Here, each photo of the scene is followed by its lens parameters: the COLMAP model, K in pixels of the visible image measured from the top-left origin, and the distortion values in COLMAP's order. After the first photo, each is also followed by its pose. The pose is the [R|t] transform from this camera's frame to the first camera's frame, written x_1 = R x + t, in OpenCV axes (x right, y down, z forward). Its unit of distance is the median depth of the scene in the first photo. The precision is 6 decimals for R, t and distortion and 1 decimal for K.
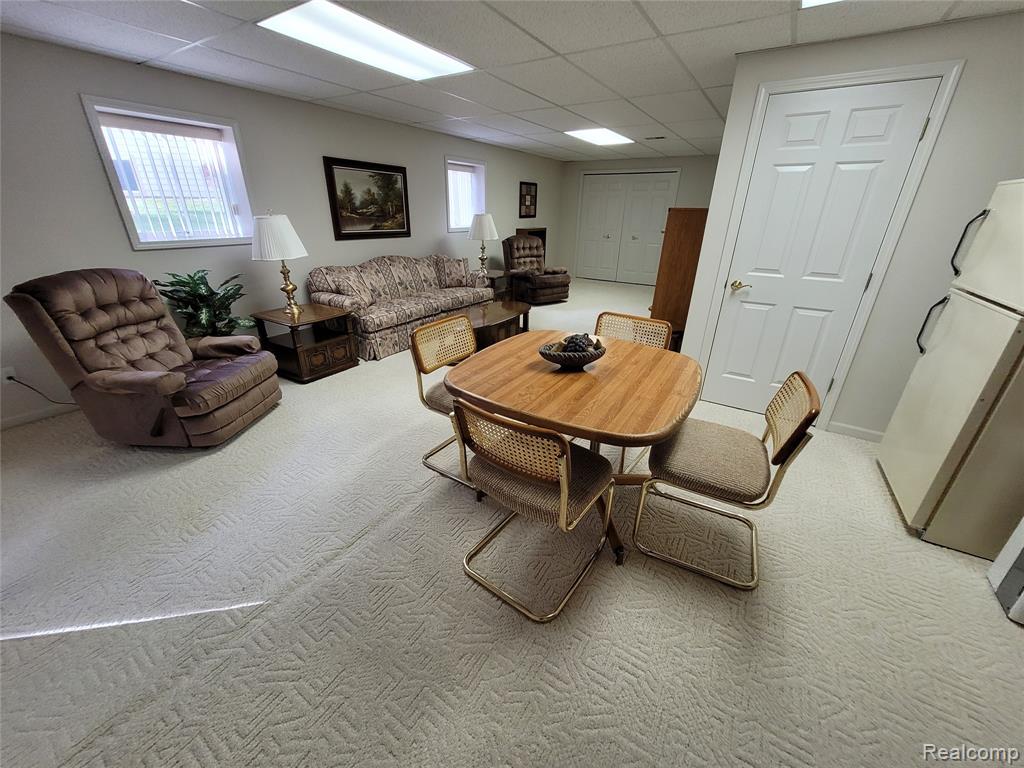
lens RADIAL K [[400.1, 0, 511.0], [0, 400.1, 382.9], [0, 0, 1]] dist [0.000849, -0.000643]
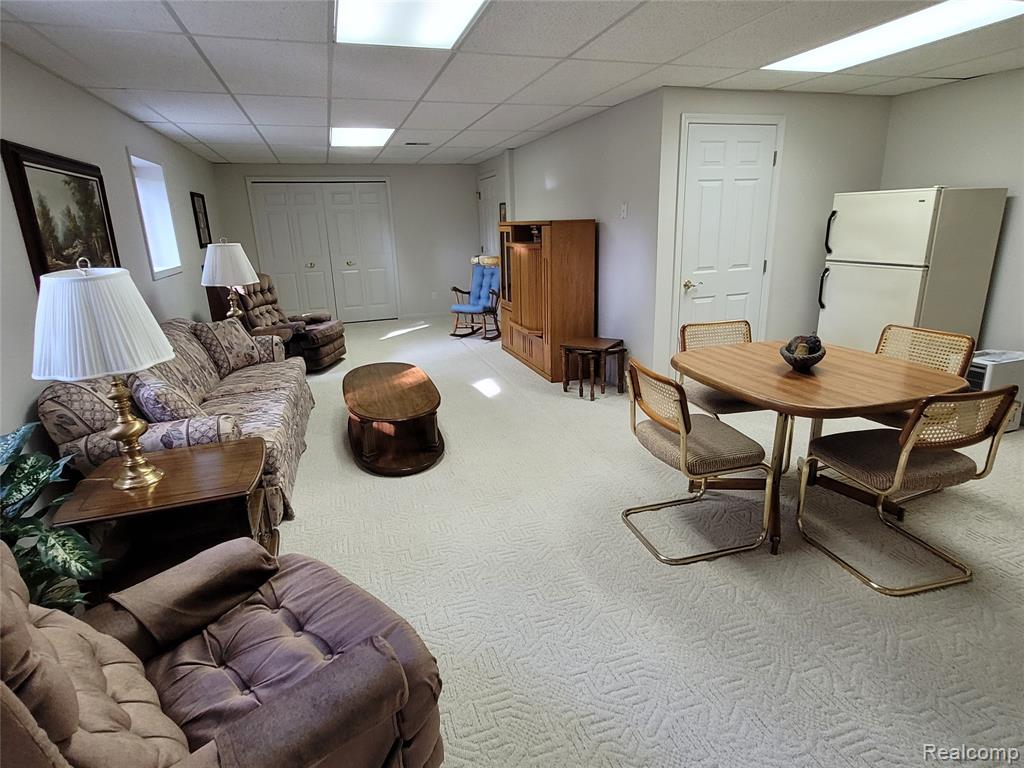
lens RADIAL K [[554.2, 0, 513.7], [0, 554.2, 381.9], [0, 0, 1]] dist [0.001164, -0.001092]
pose [[0.629800, -0.249880, 0.735467, -0.883405], [0.347613, 0.937407, 0.020821, -0.190432], [-0.694634, 0.242545, 0.677241, 0.373752]]
